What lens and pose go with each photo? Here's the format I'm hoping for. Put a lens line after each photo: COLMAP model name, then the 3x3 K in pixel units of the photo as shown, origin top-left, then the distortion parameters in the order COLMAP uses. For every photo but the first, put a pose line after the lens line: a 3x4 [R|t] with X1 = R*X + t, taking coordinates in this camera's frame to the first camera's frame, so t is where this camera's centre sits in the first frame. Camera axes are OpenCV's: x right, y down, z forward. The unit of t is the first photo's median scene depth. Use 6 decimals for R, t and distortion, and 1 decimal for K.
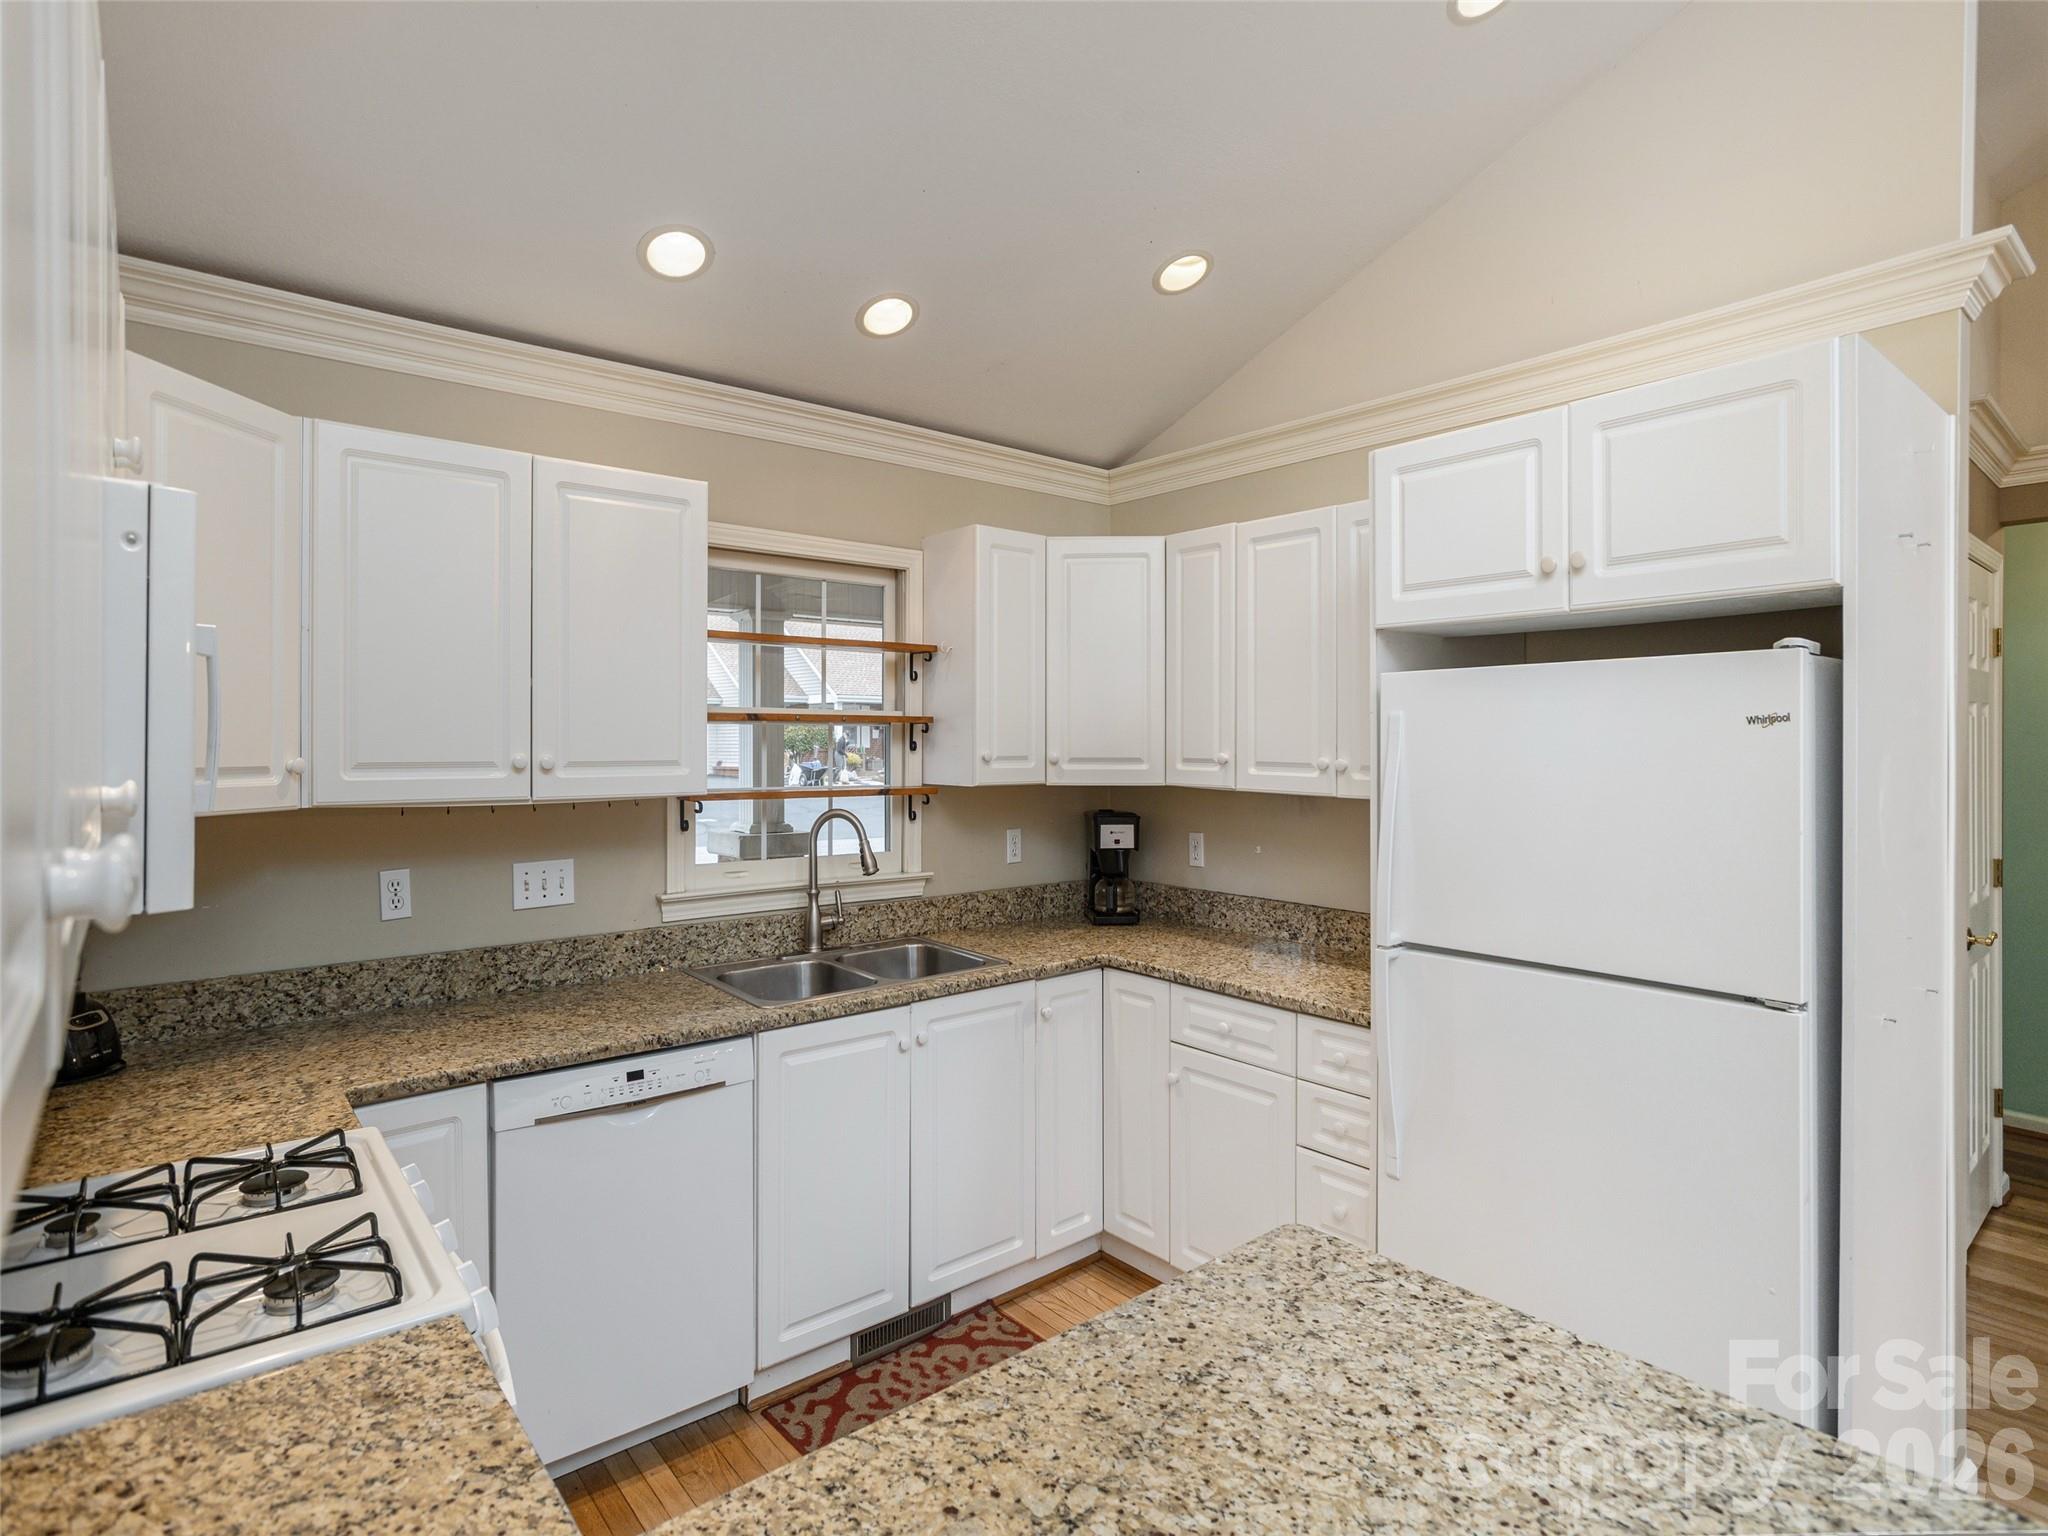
lens RADIAL K [[1047.0, 0, 1023.9], [0, 1047.0, 746.4], [0, 0, 1]] dist [-0.047744, 0.041205]
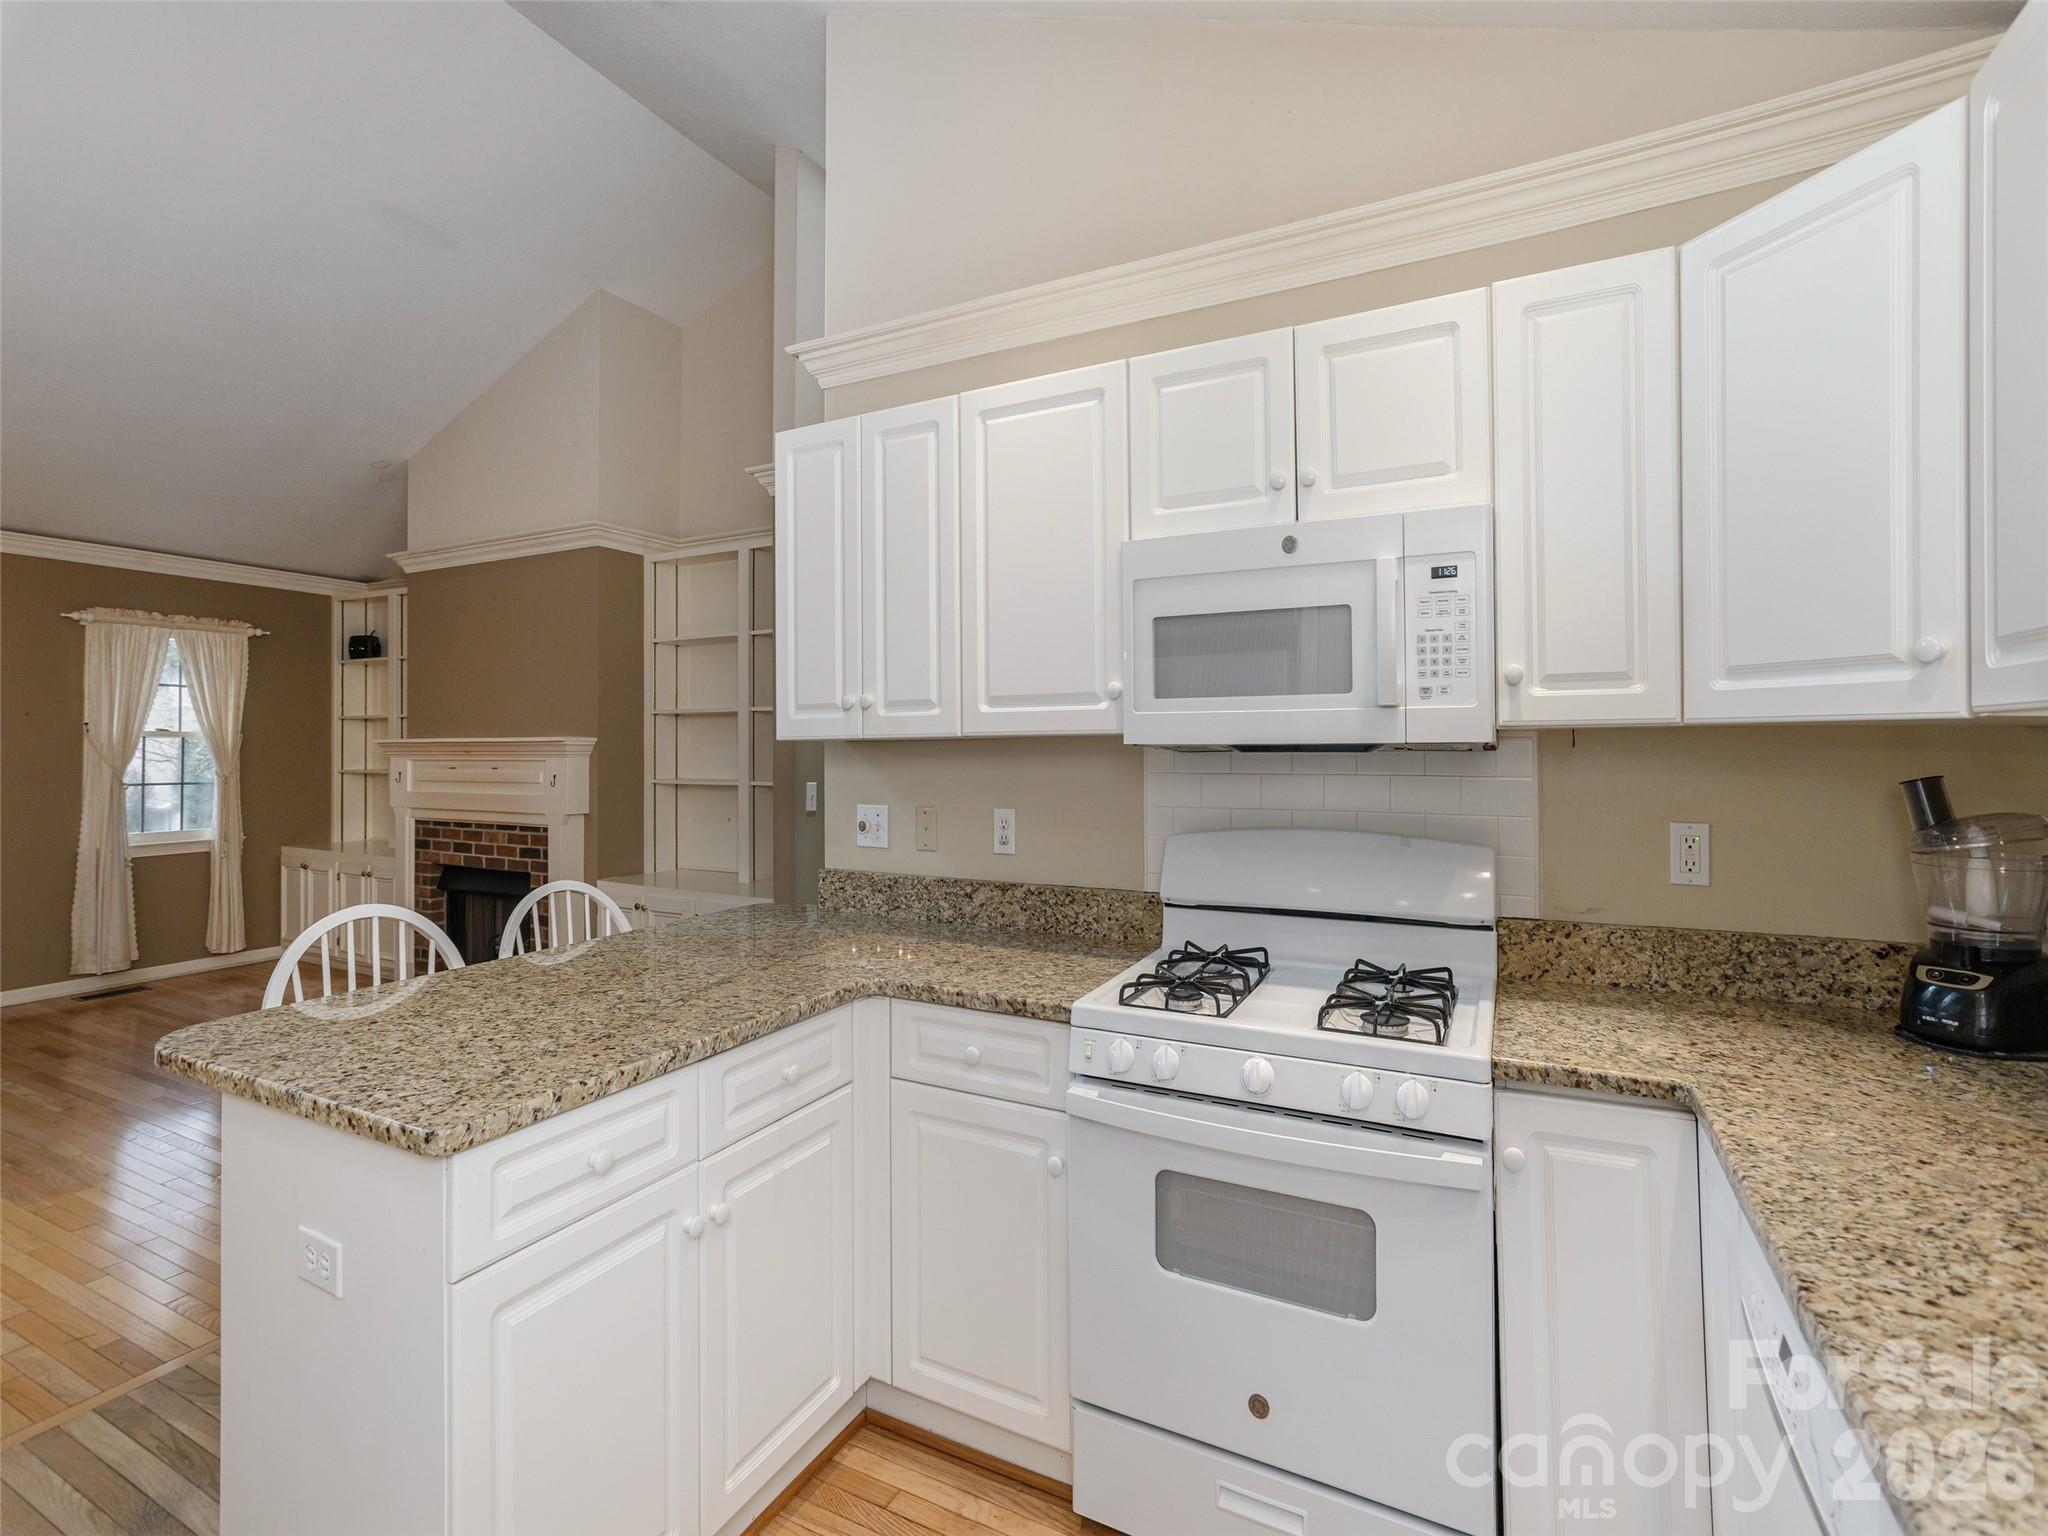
lens RADIAL K [[984.0, 0, 1024.1], [0, 984.0, 743.3], [0, 0, 1]] dist [-0.033634, 0.021981]
pose [[-0.926839, -0.000881, -0.375458, 0.055632], [0.000283, 0.999995, -0.003044, 0.063639], [0.375459, -0.002927, -0.926834, 1.087795]]
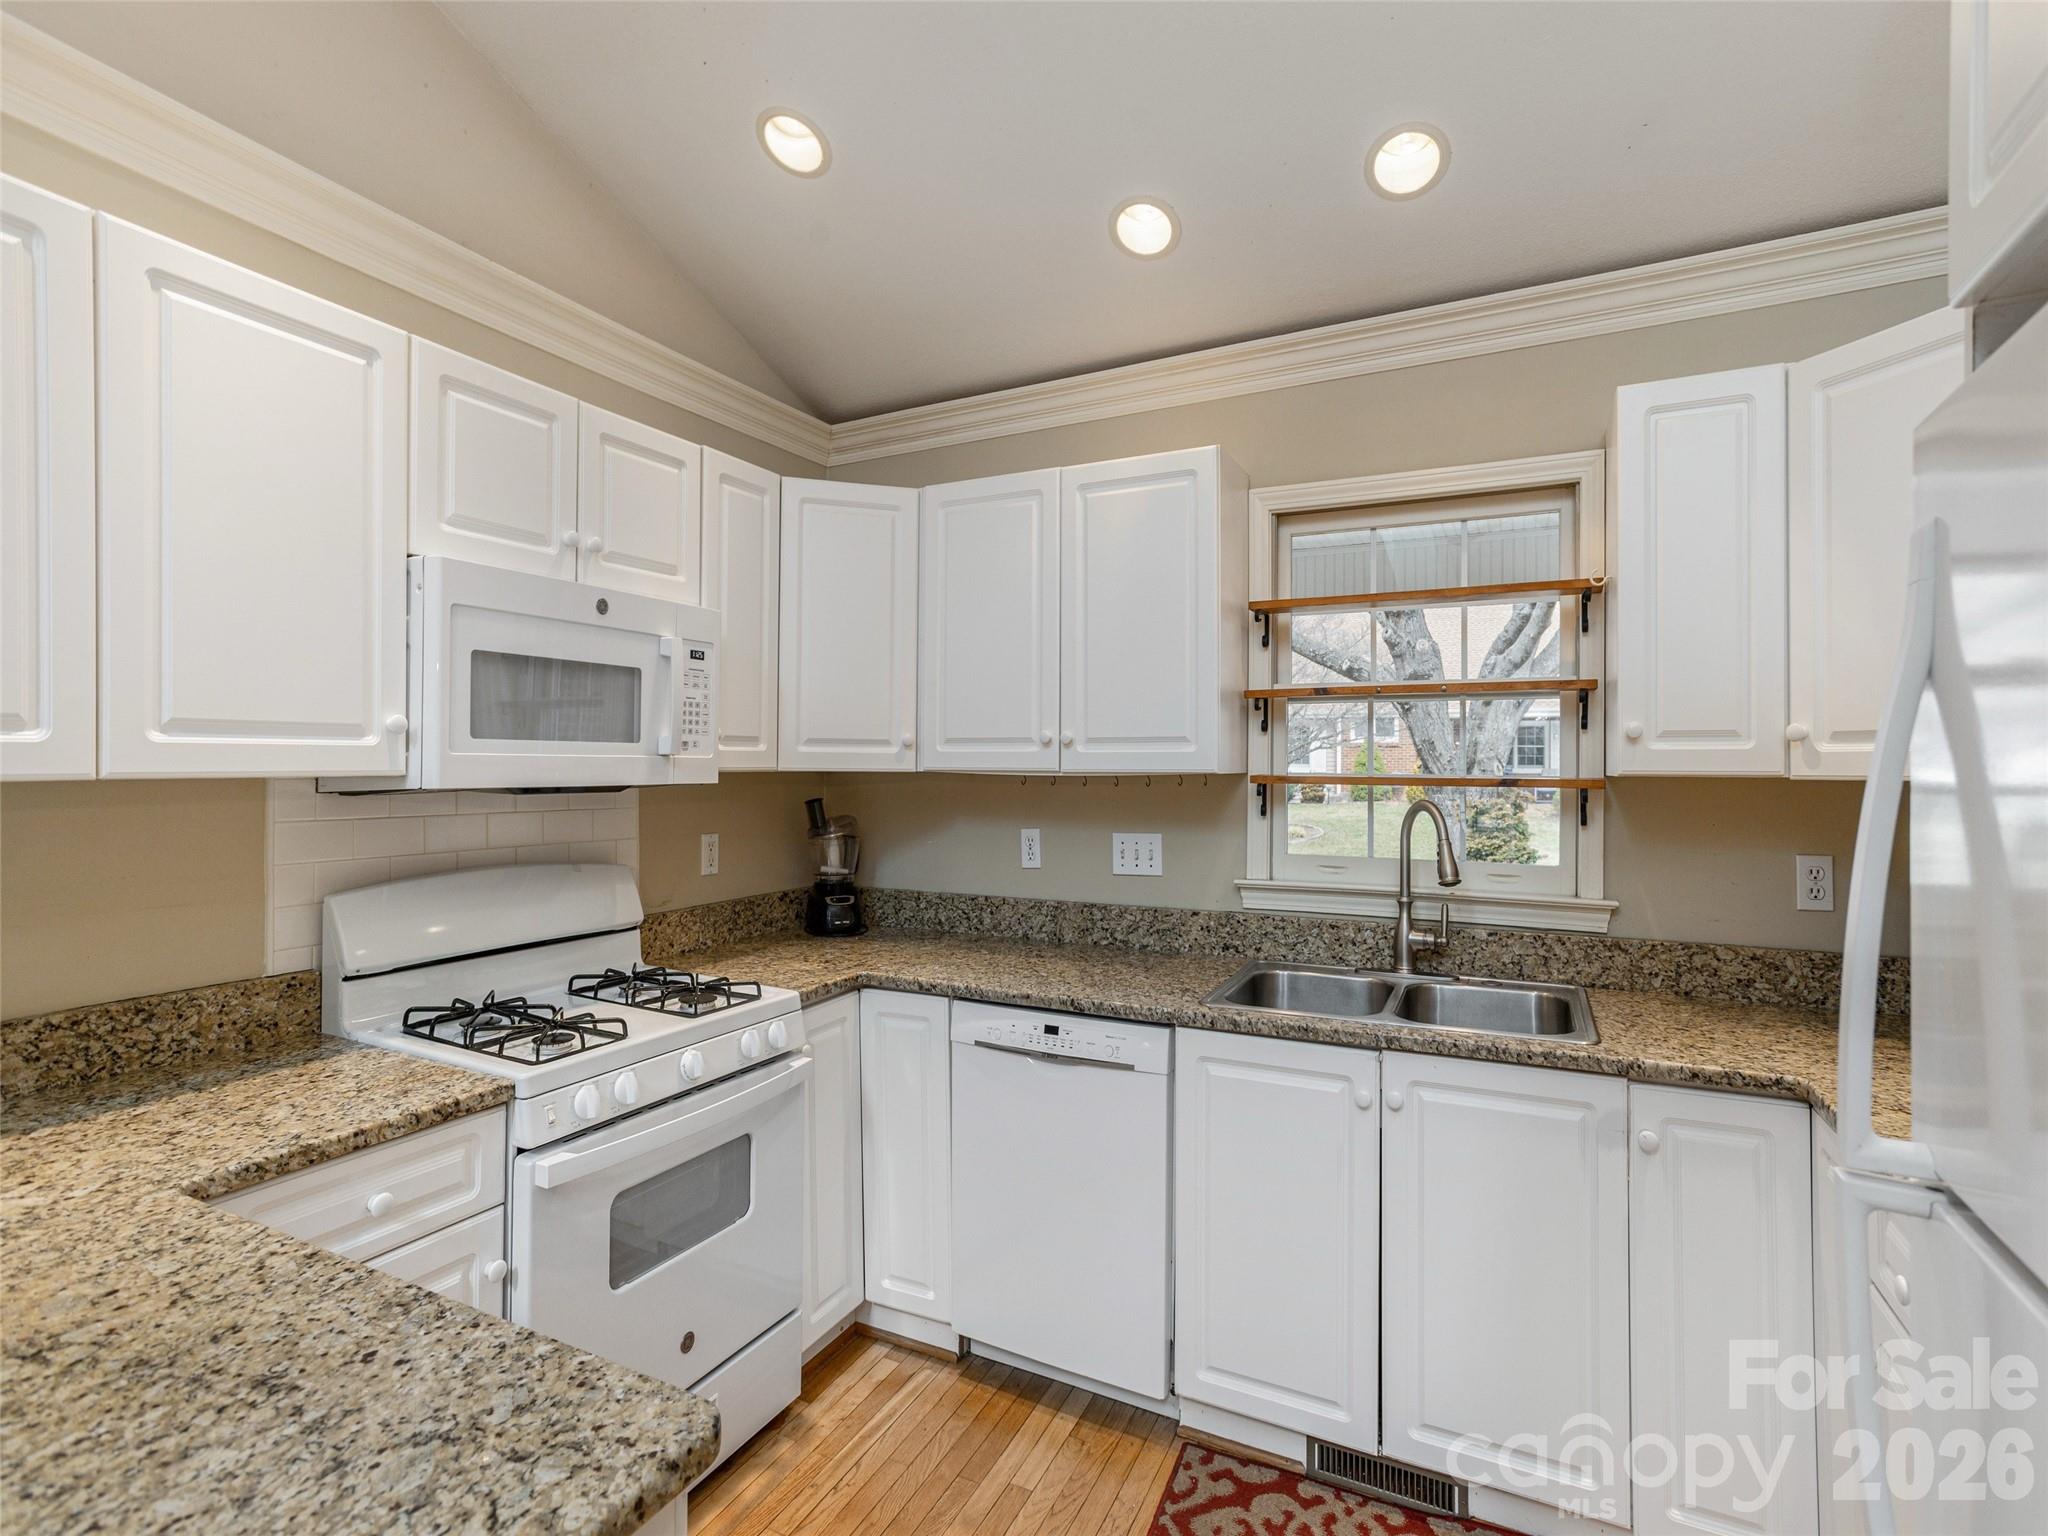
lens RADIAL K [[979.4, 0, 1034.8], [0, 979.4, 766.5], [0, 0, 1]] dist [-0.031986, 0.021327]
pose [[0.408031, 0.000405, -0.912968, 0.462225], [-0.007305, 0.999969, -0.002822, 0.046253], [0.912939, 0.007821, 0.408021, 0.508367]]
